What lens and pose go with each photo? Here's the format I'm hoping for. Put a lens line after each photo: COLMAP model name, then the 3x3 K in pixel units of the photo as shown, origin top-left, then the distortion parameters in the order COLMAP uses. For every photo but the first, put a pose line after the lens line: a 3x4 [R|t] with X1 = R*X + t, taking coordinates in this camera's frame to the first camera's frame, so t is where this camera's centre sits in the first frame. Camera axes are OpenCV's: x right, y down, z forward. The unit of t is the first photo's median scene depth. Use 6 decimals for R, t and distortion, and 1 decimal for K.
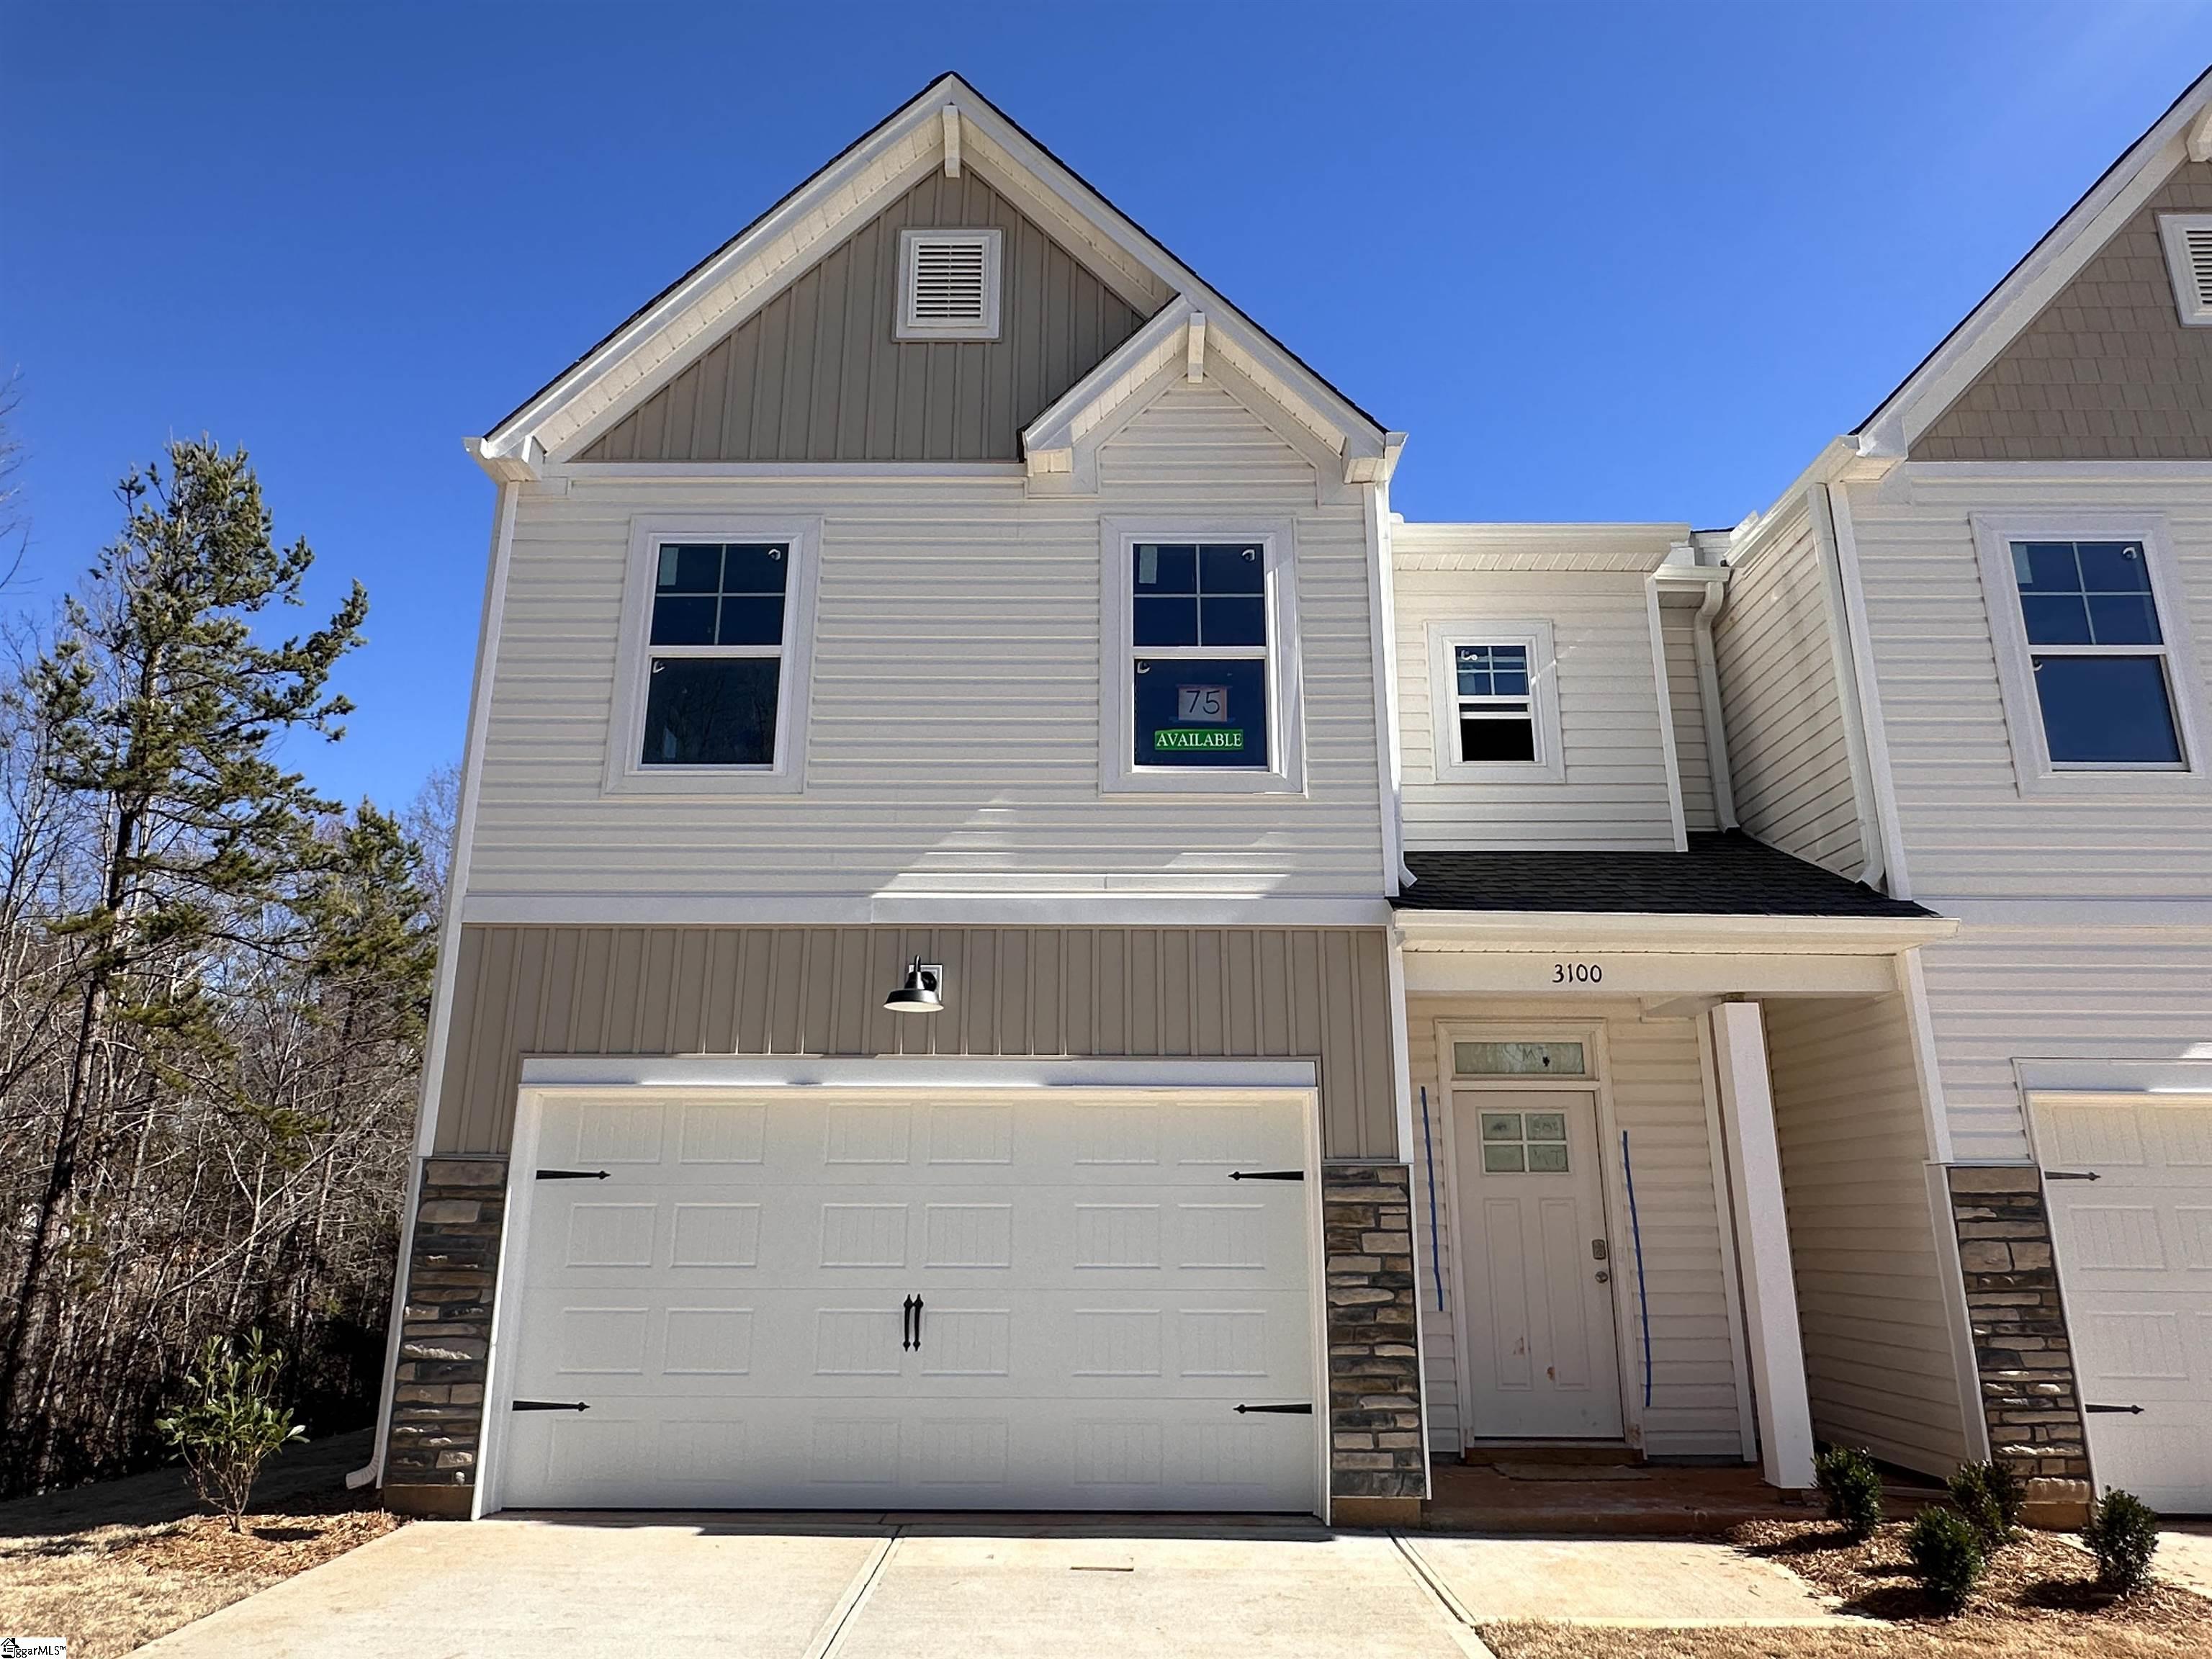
lens RADIAL K [[1392.7, 0, 1098.9], [0, 1392.7, 830.5], [0, 0, 1]] dist [0.003493, -0.002846]
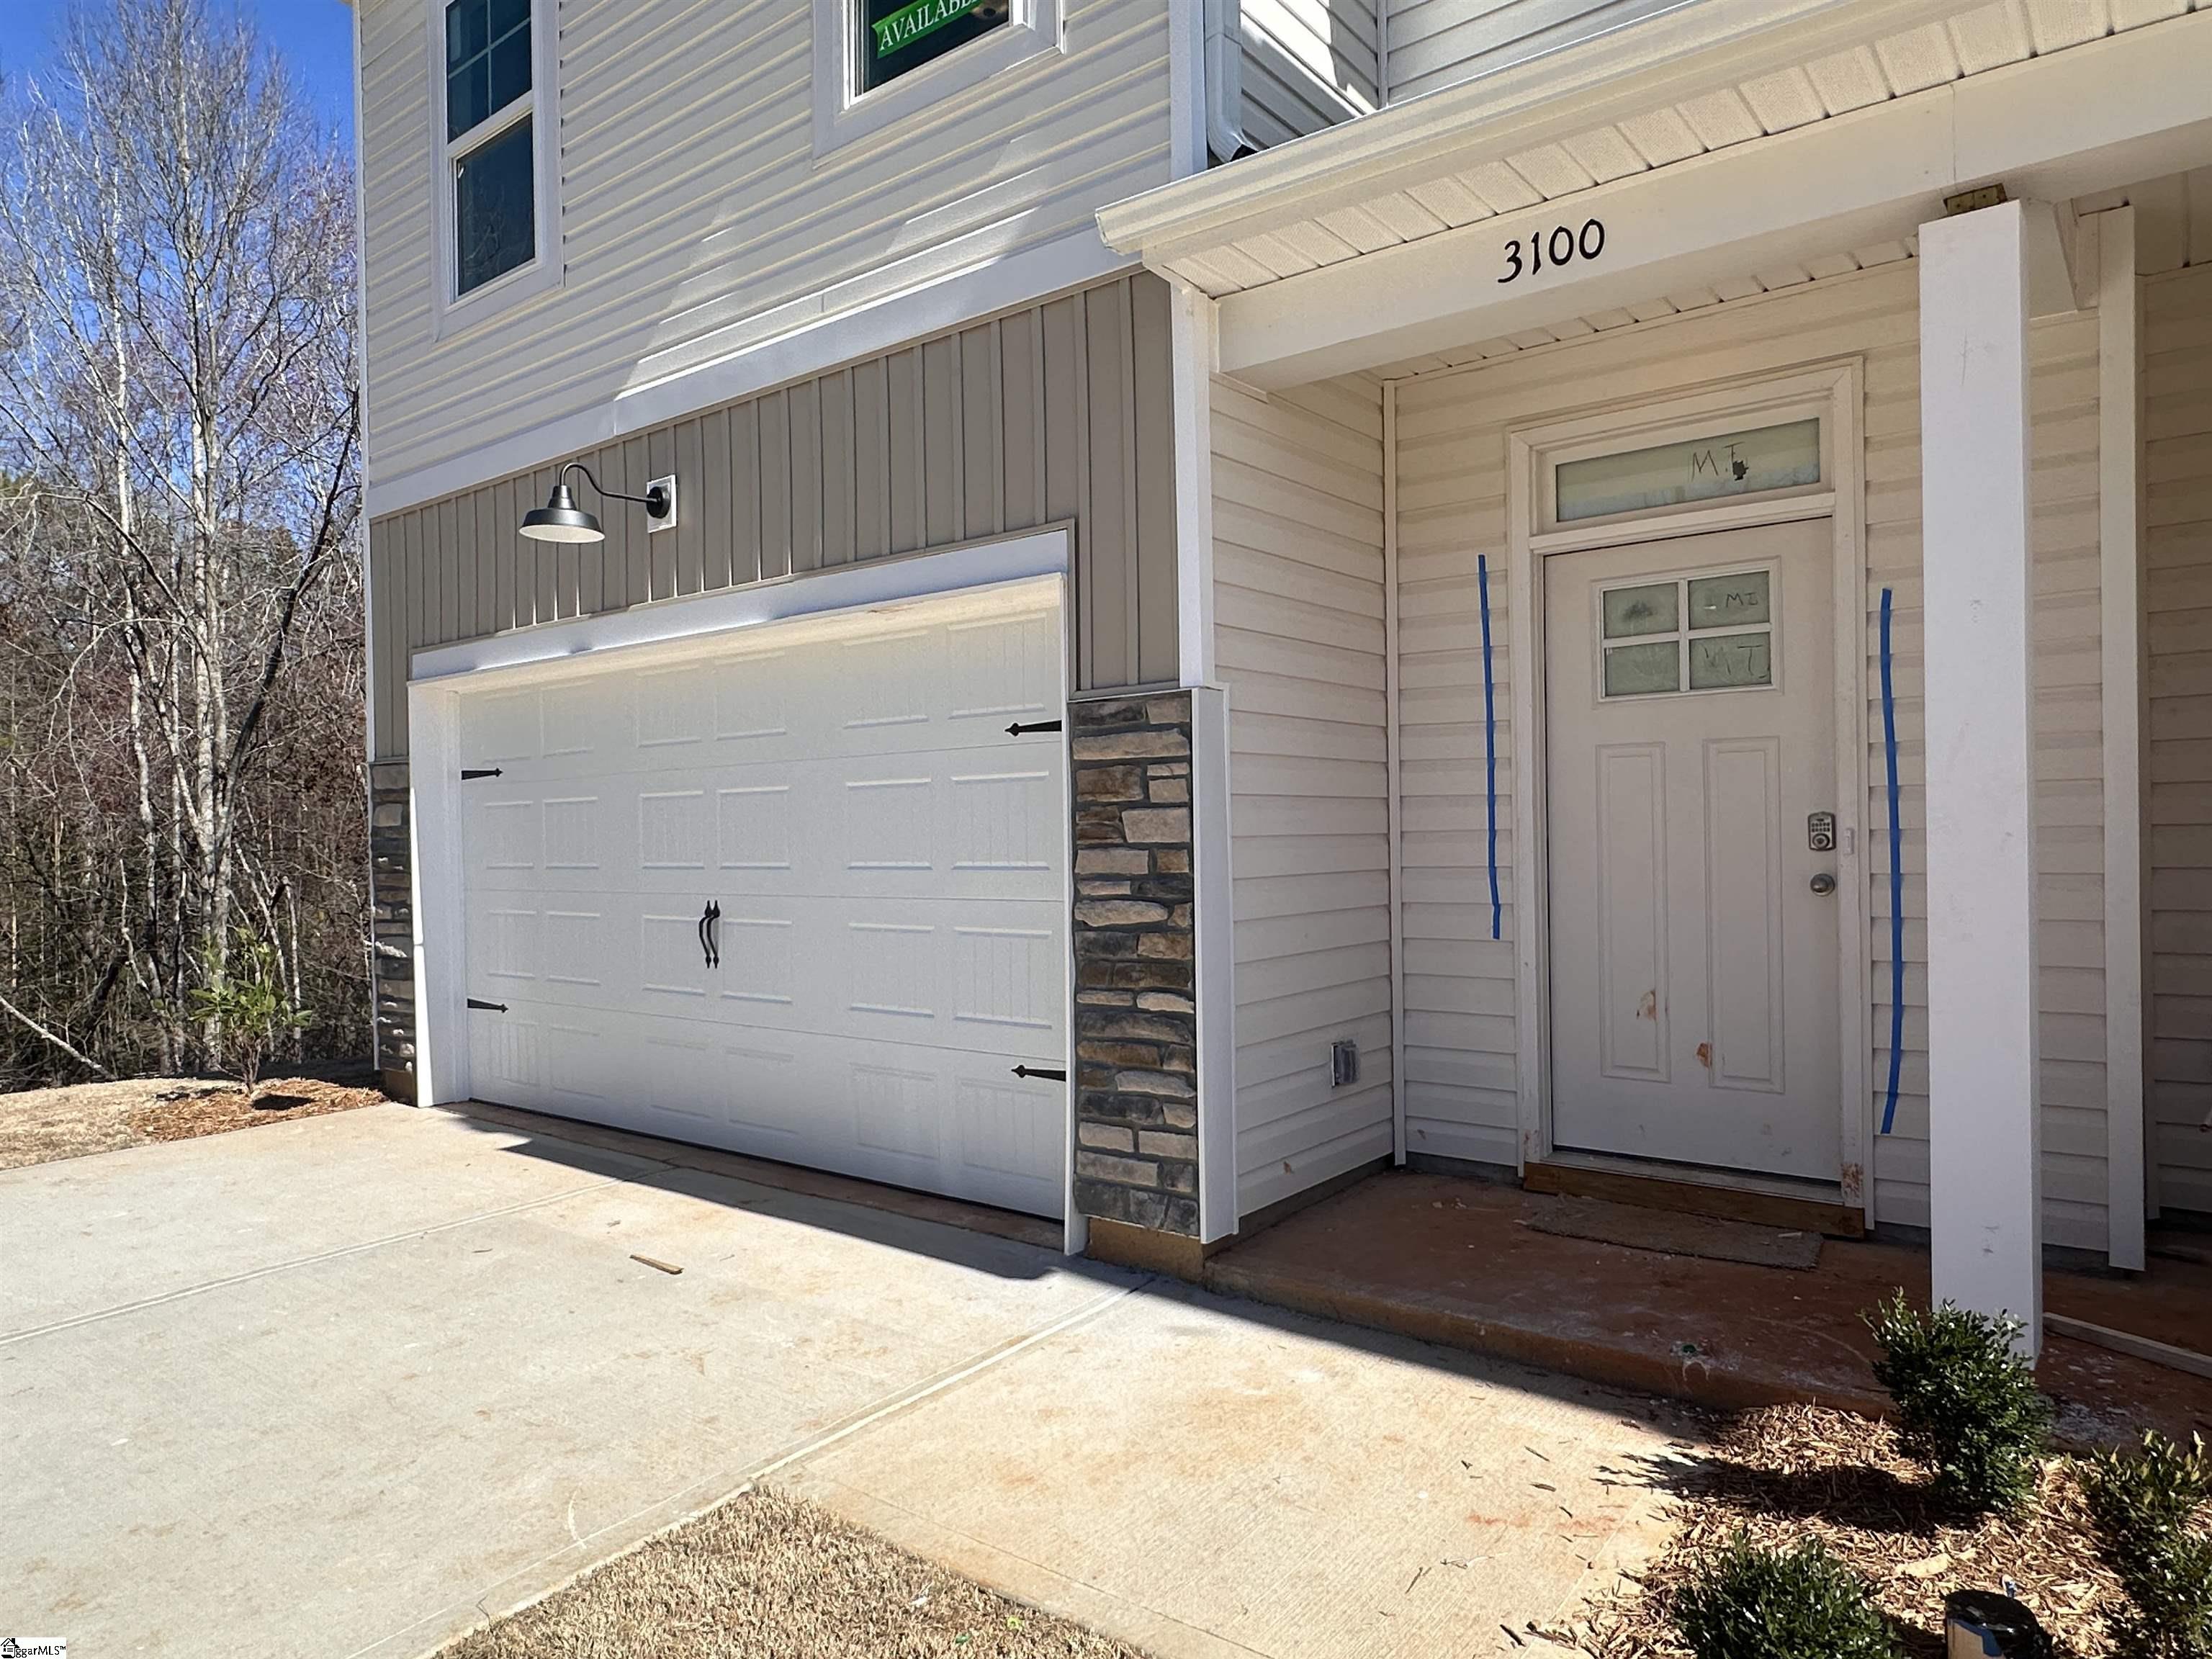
lens RADIAL K [[1392.7, 0, 1105.3], [0, 1392.7, 835.4], [0, 0, 1]] dist [0.003493, -0.002846]
pose [[0.788767, -0.015794, -0.614490, 0.519215], [0.184824, 0.959505, 0.212580, 0.166963], [0.586248, -0.281249, 0.759745, 0.528624]]
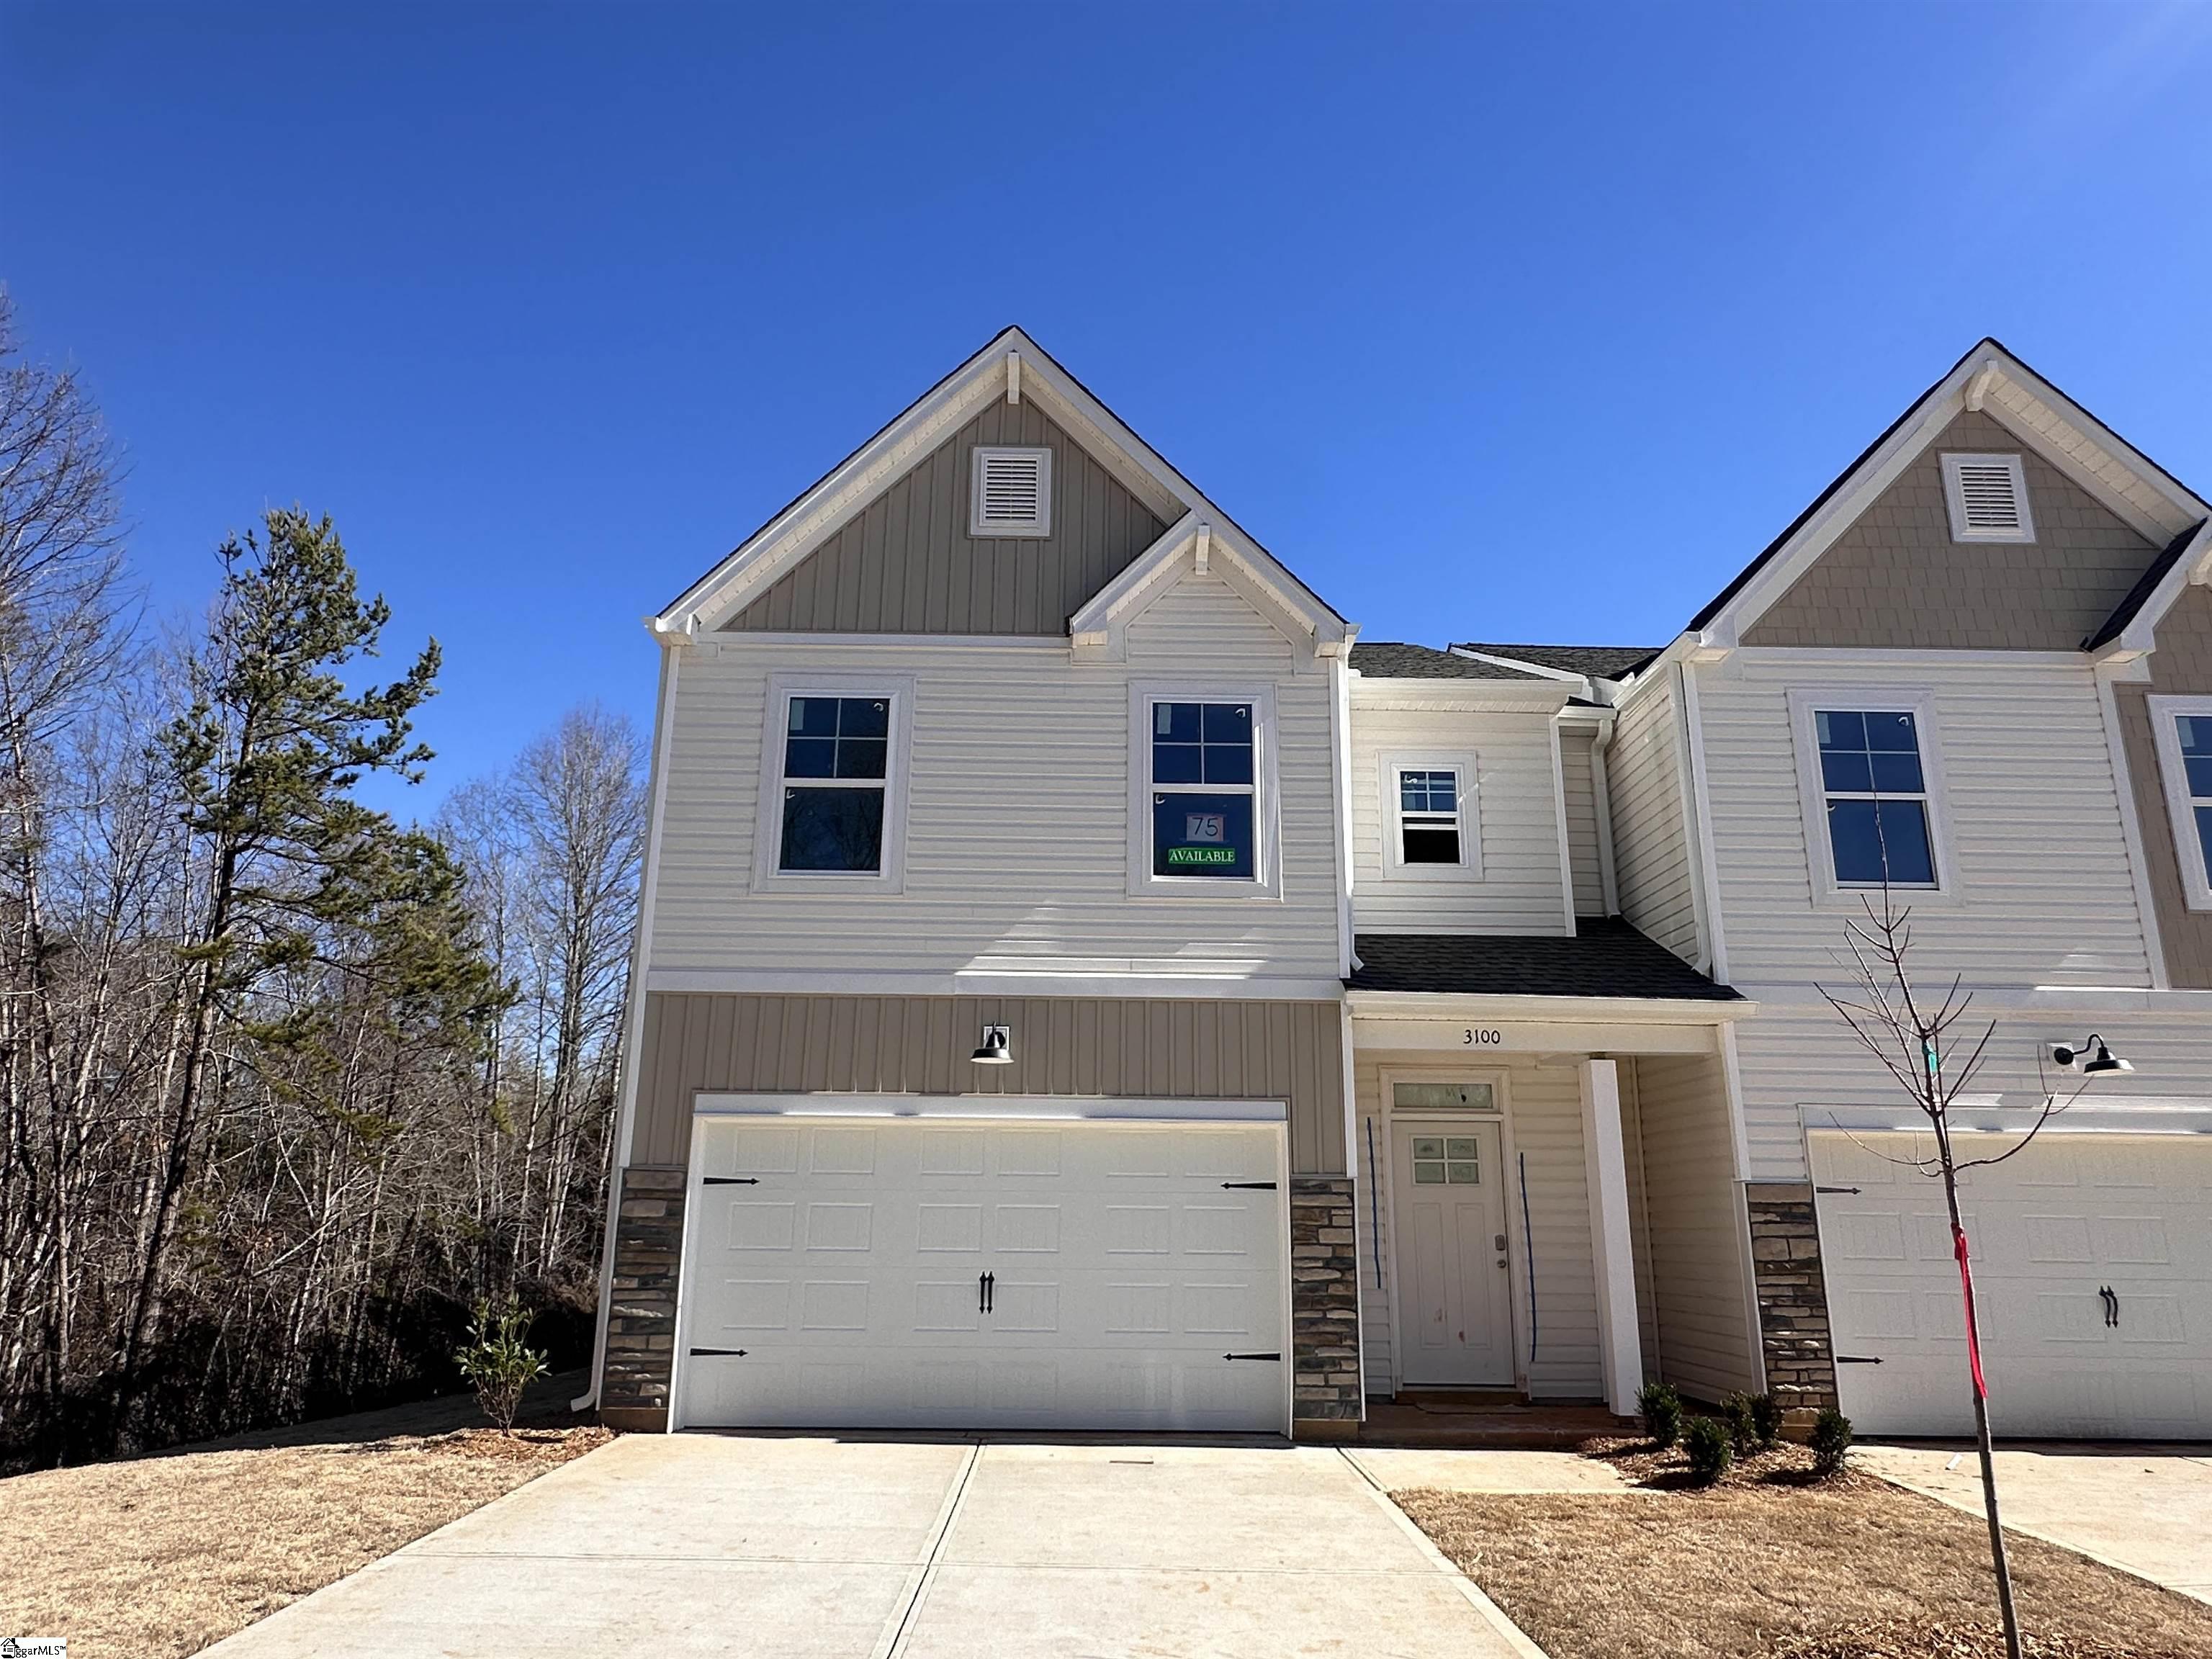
lens RADIAL K [[1392.7, 0, 1103.4], [0, 1392.7, 834.6], [0, 0, 1]] dist [0.003493, -0.002846]
pose [[0.999783, 0.011832, 0.017145, -0.047458], [-0.011898, 0.999922, 0.003722, -0.095014], [-0.017100, -0.003925, 0.999846, -0.342601]]
